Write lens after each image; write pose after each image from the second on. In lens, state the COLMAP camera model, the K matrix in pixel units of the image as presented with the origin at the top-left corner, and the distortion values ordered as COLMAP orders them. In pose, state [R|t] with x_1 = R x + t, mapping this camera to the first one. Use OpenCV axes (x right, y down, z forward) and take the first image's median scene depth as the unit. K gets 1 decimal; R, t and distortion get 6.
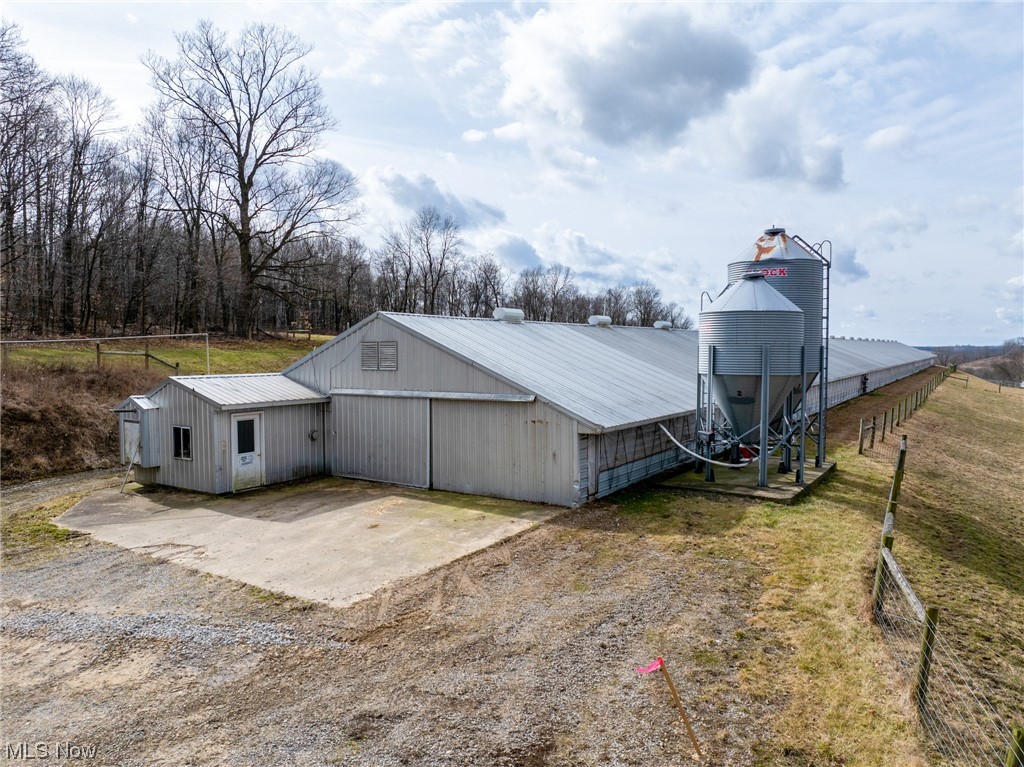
lens RADIAL K [[714.2, 0, 509.3], [0, 714.2, 383.8], [0, 0, 1]] dist [0.004127, -0.000440]
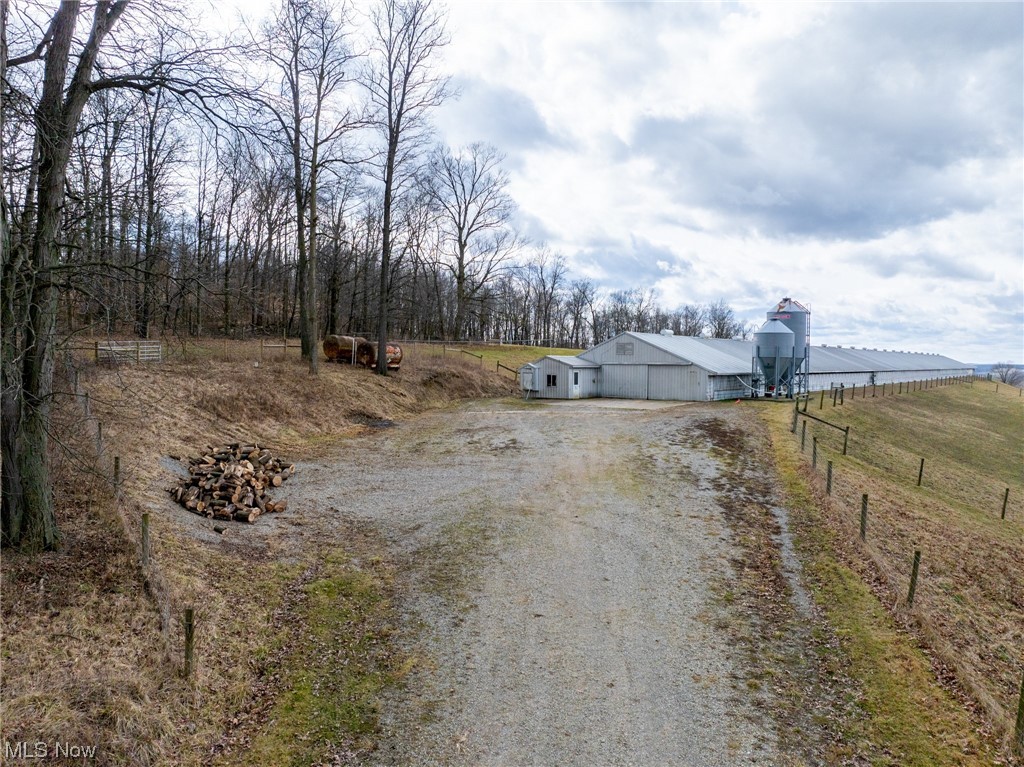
lens RADIAL K [[714.2, 0, 515.6], [0, 714.2, 386.1], [0, 0, 1]] dist [0.004127, -0.000440]
pose [[0.996228, 0.015408, -0.085391, -0.338516], [-0.016631, 0.999769, -0.013633, 0.131365], [0.085161, 0.015001, 0.996254, -1.520000]]
